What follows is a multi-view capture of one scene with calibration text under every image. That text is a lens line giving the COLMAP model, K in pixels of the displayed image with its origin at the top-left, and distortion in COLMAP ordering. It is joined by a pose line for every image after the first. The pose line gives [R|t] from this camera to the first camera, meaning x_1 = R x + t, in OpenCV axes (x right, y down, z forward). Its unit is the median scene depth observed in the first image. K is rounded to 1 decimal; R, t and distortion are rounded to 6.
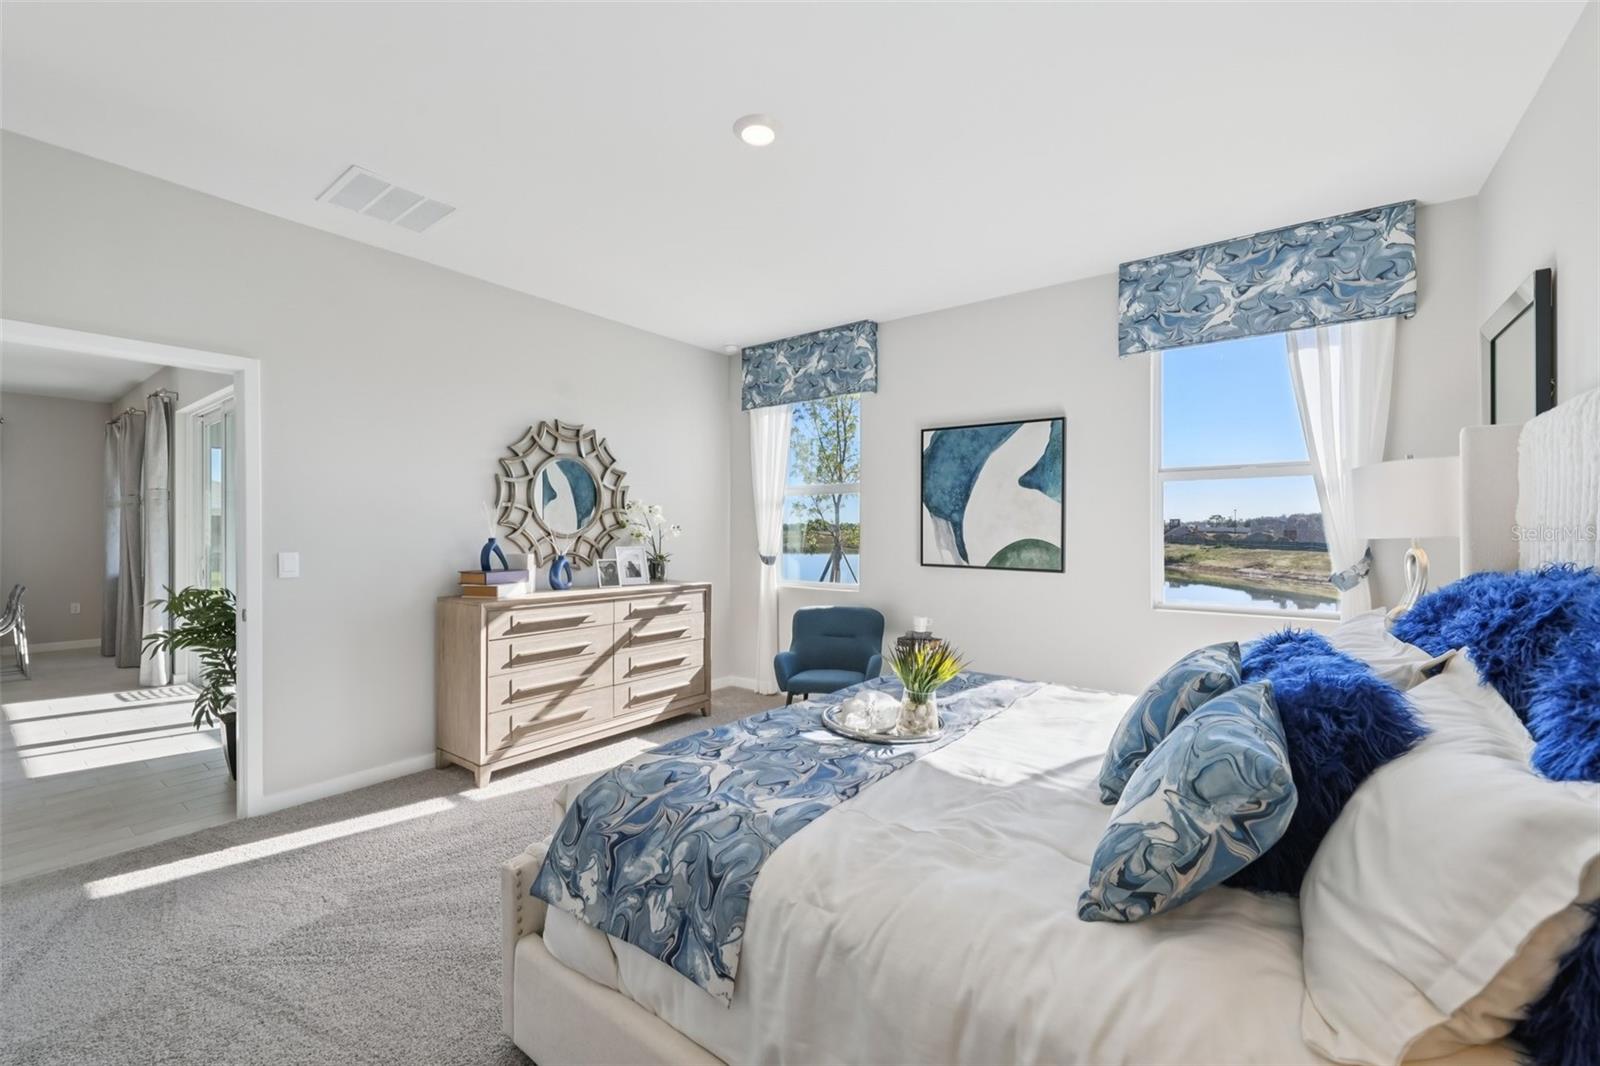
lens RADIAL K [[576.6, 0, 801.3], [0, 576.6, 534.1], [0, 0, 1]] dist [-0.001029, 0.000049]
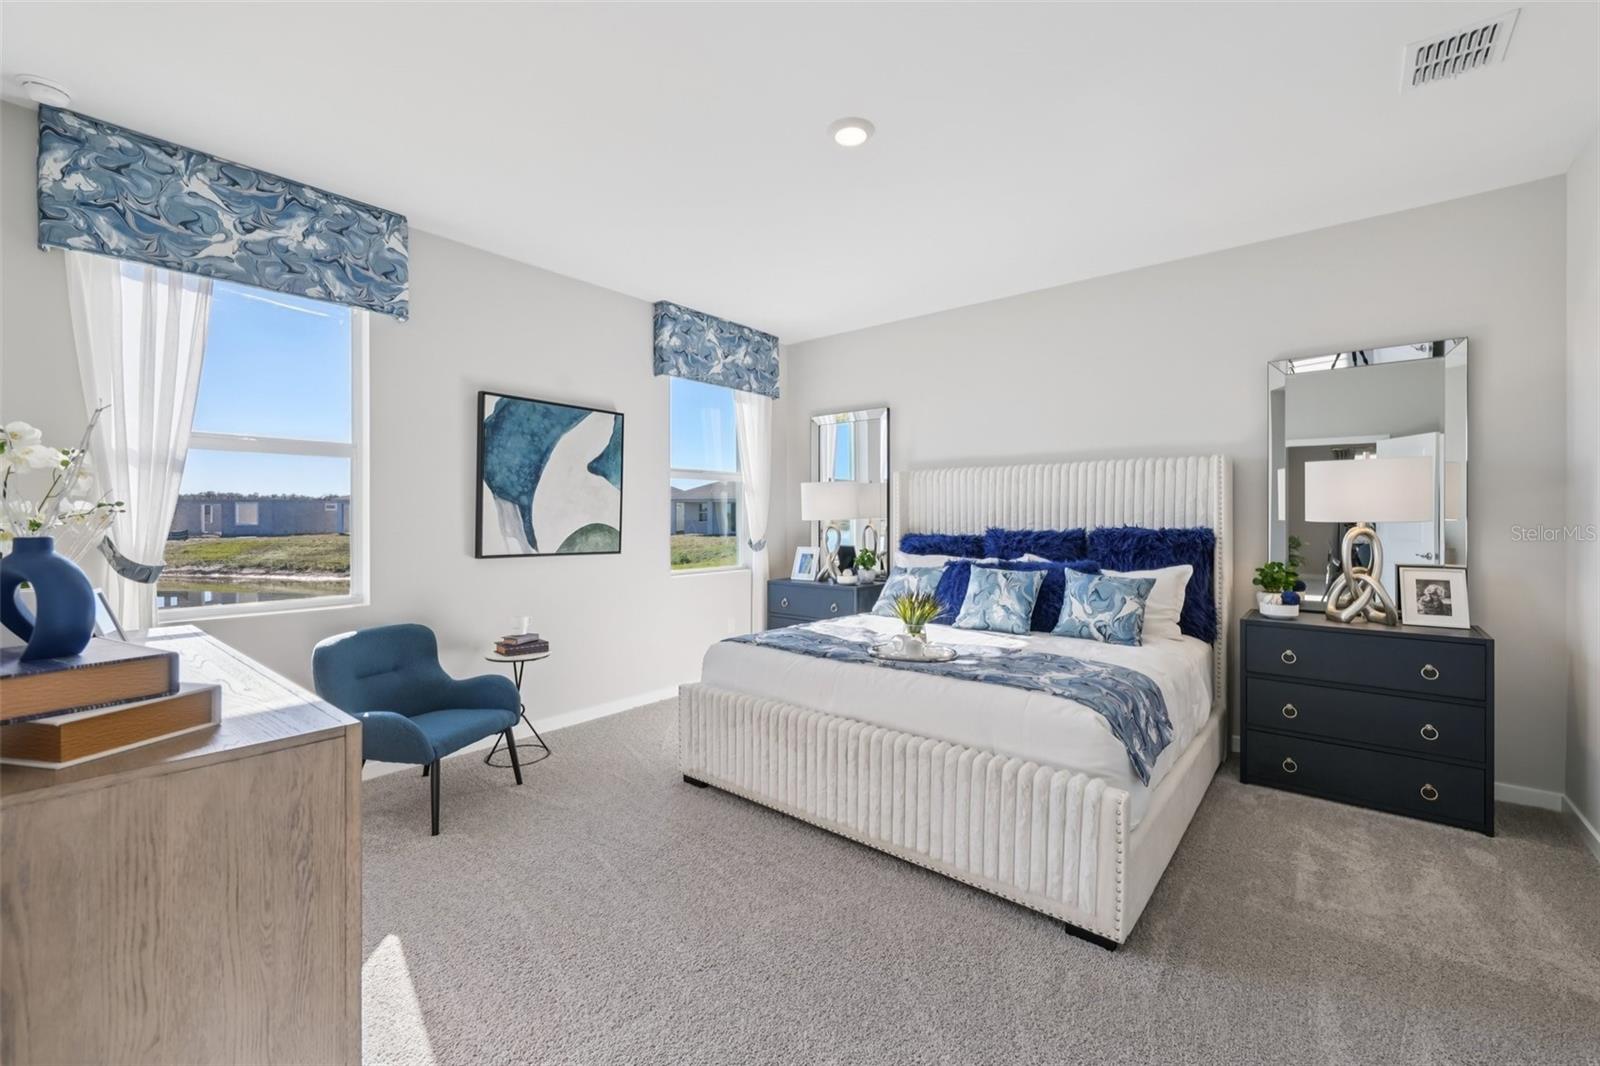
lens RADIAL K [[653.6, 0, 816.6], [0, 653.6, 520.6], [0, 0, 1]] dist [0.000672, -0.000353]
pose [[0.092751, -0.008669, 0.995652, -0.692521], [0.000601, 0.999962, 0.008651, -0.006106], [-0.995689, -0.000204, 0.092753, 0.458497]]
